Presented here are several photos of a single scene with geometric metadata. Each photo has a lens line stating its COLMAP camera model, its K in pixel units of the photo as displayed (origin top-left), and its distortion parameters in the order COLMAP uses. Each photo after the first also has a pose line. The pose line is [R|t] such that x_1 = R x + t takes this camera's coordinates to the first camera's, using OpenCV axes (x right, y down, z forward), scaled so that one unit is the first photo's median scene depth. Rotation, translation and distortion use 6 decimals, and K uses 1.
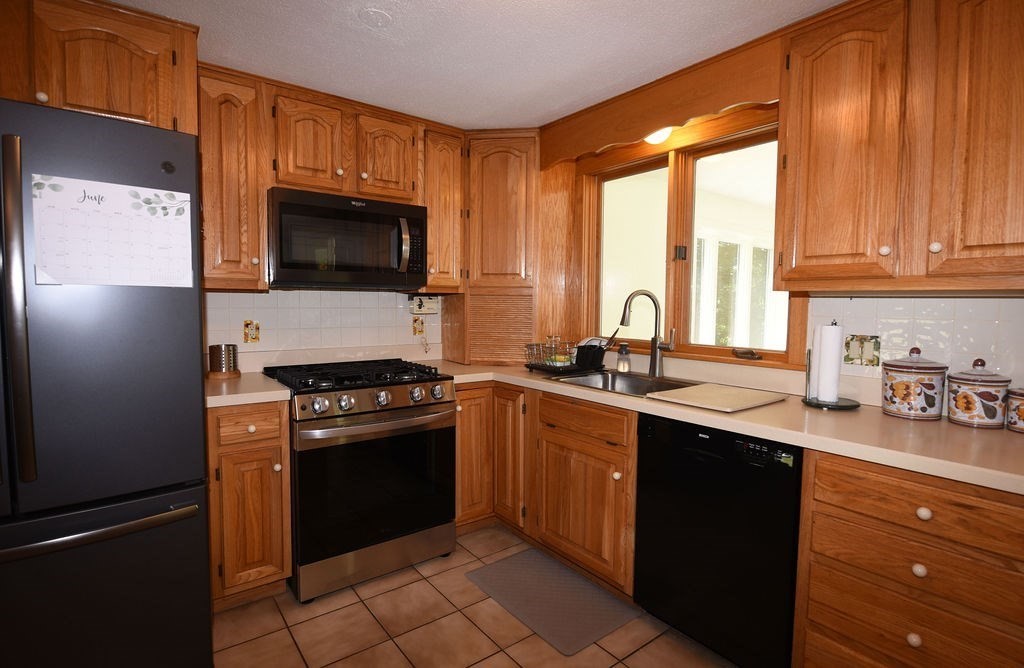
lens RADIAL K [[501.5, 0, 508.0], [0, 501.5, 336.0], [0, 0, 1]] dist [-0.013211, -0.001847]
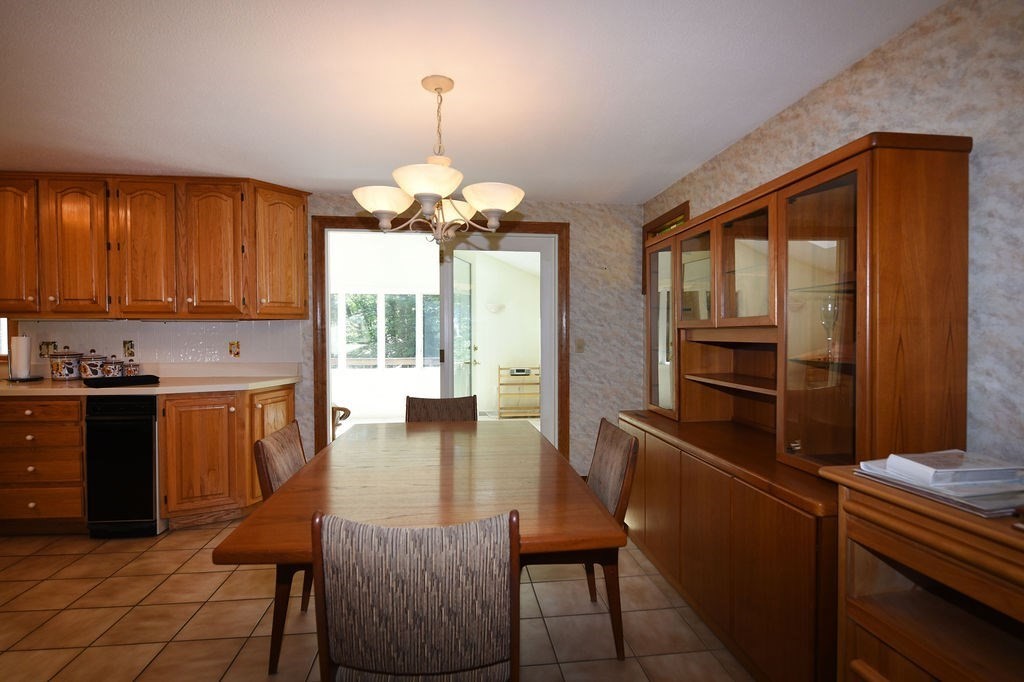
lens RADIAL K [[493.7, 0, 511.0], [0, 493.7, 342.0], [0, 0, 1]] dist [-0.011863, -0.001675]
pose [[0.502962, -0.026048, 0.863916, 0.003086], [0.062238, 0.998042, -0.006142, 0.097143], [-0.862065, 0.056857, 0.503599, -1.162052]]
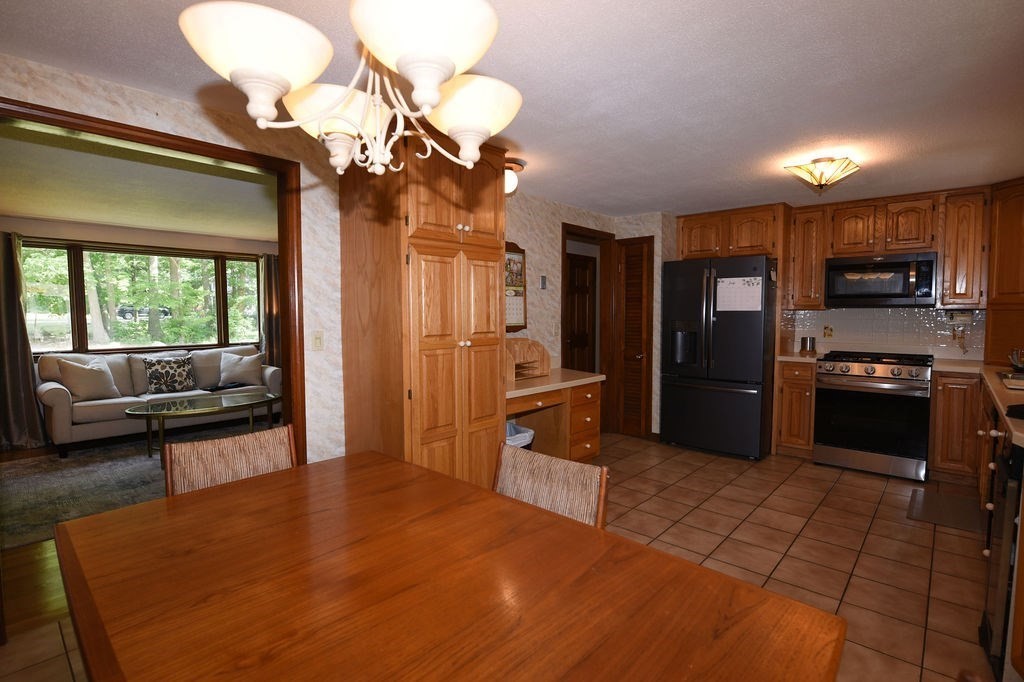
lens RADIAL K [[493.7, 0, 510.2], [0, 493.7, 341.4], [0, 0, 1]] dist [-0.011863, -0.001675]
pose [[0.183059, 0.048548, -0.981902, 1.196988], [-0.061028, 0.997415, 0.037937, 0.034714], [0.981206, 0.052979, 0.185549, -0.567232]]
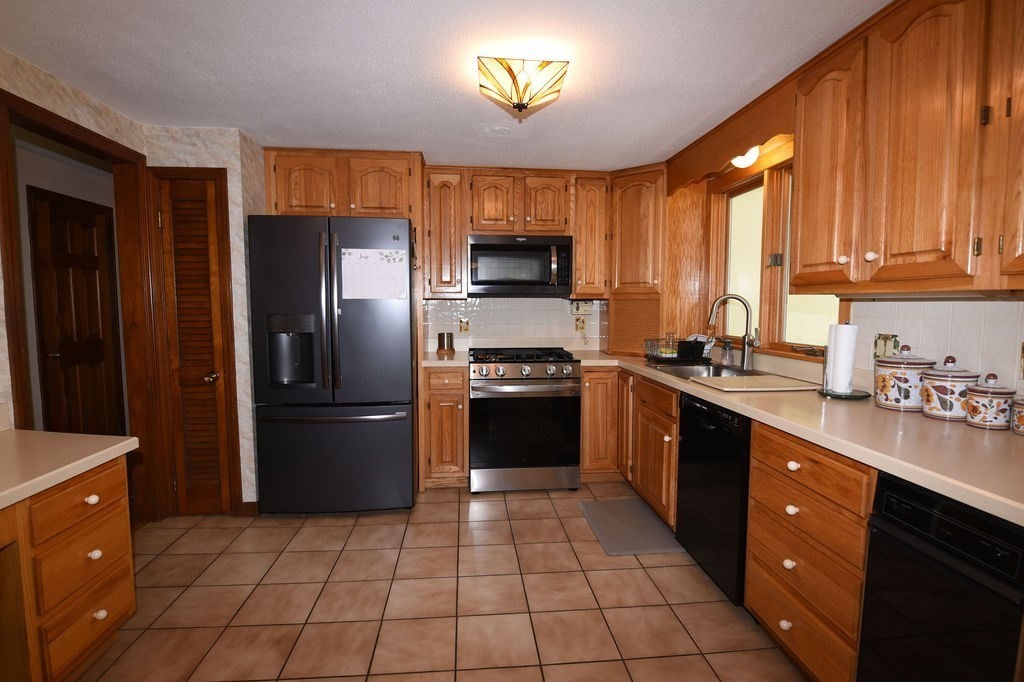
lens RADIAL K [[493.7, 0, 512.5], [0, 493.7, 344.9], [0, 0, 1]] dist [-0.011863, -0.001675]
pose [[0.851072, 0.034818, -0.523893, 0.473695], [-0.028443, 0.999391, 0.020214, 0.018587], [0.524278, -0.002303, 0.851544, -0.262618]]
